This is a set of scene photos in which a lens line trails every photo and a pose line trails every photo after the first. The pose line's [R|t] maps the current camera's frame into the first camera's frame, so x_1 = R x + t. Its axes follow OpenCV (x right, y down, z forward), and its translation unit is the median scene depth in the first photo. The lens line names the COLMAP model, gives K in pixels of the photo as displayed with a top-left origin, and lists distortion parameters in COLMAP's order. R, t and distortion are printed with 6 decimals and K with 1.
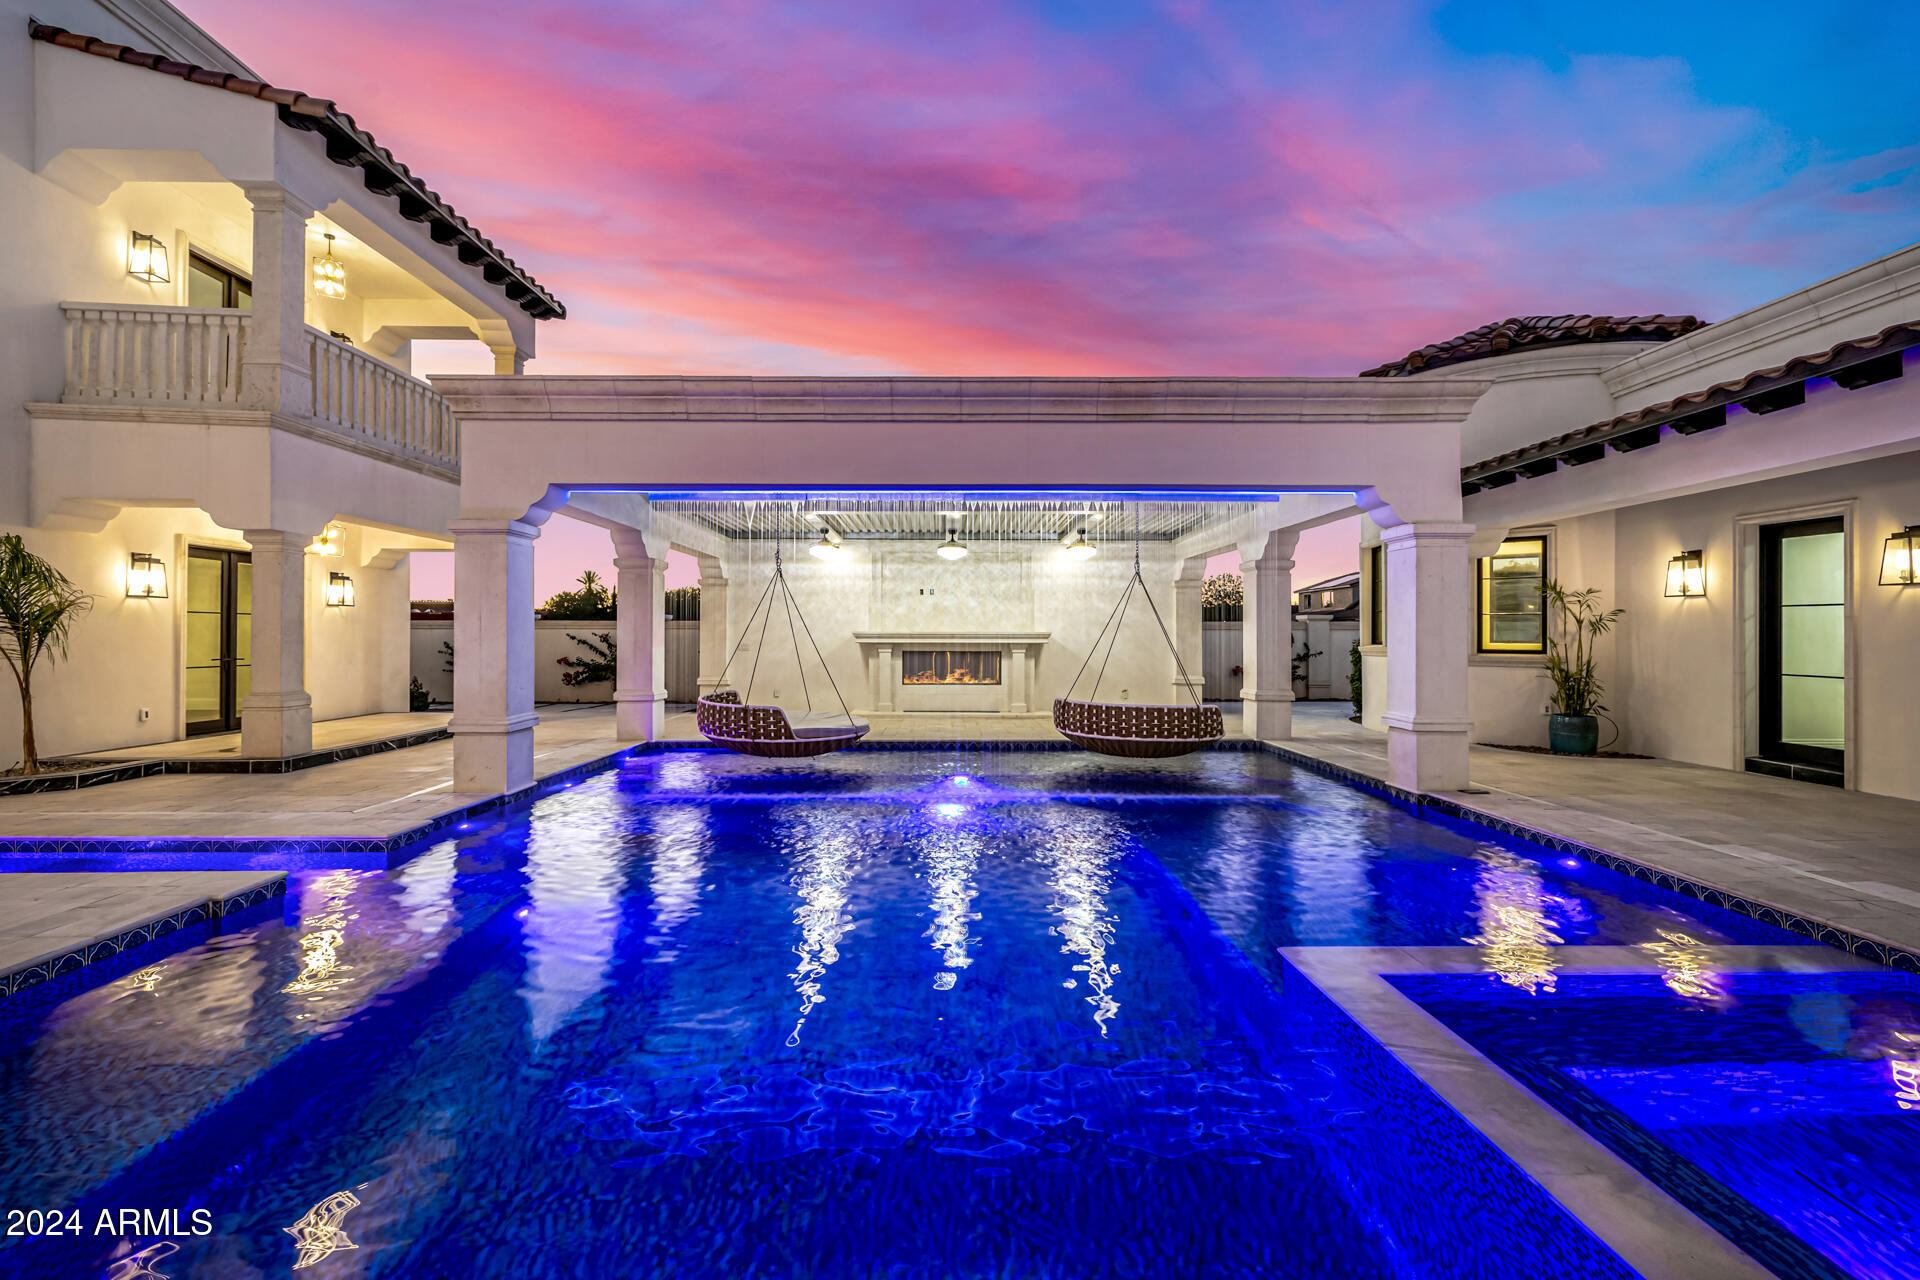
lens RADIAL K [[812.6, 0, 962.9], [0, 812.6, 631.4], [0, 0, 1]] dist [0.002544, -0.000184]
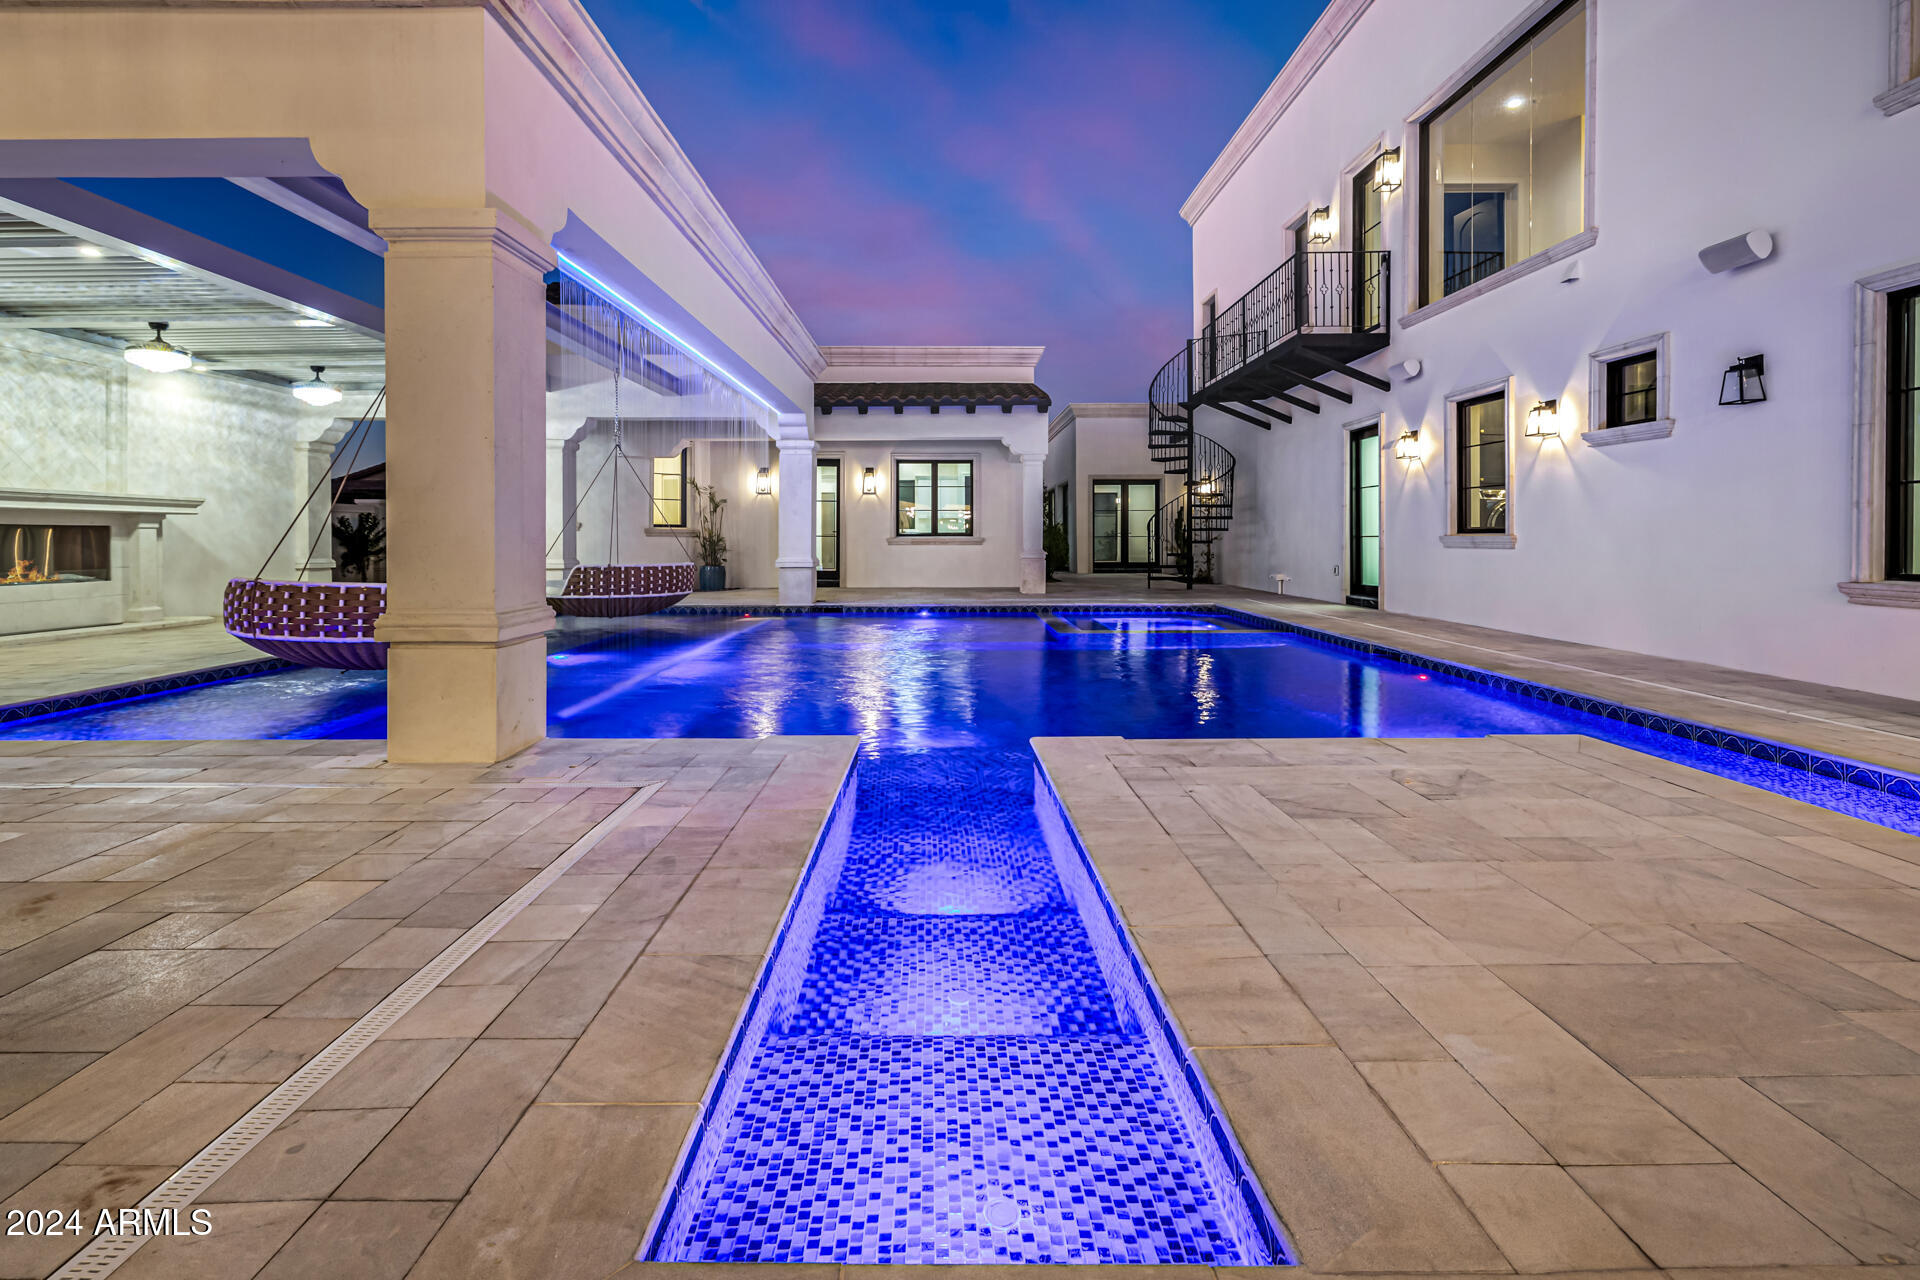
lens RADIAL K [[822.0, 0, 948.0], [0, 822.0, 543.1], [0, 0, 1]] dist [-0.001426, -0.000511]
pose [[0.020297, -0.009475, 0.999749, -0.543474], [-0.003969, 0.999946, 0.009558, 0.028283], [-0.999786, -0.004162, 0.020259, 0.344340]]
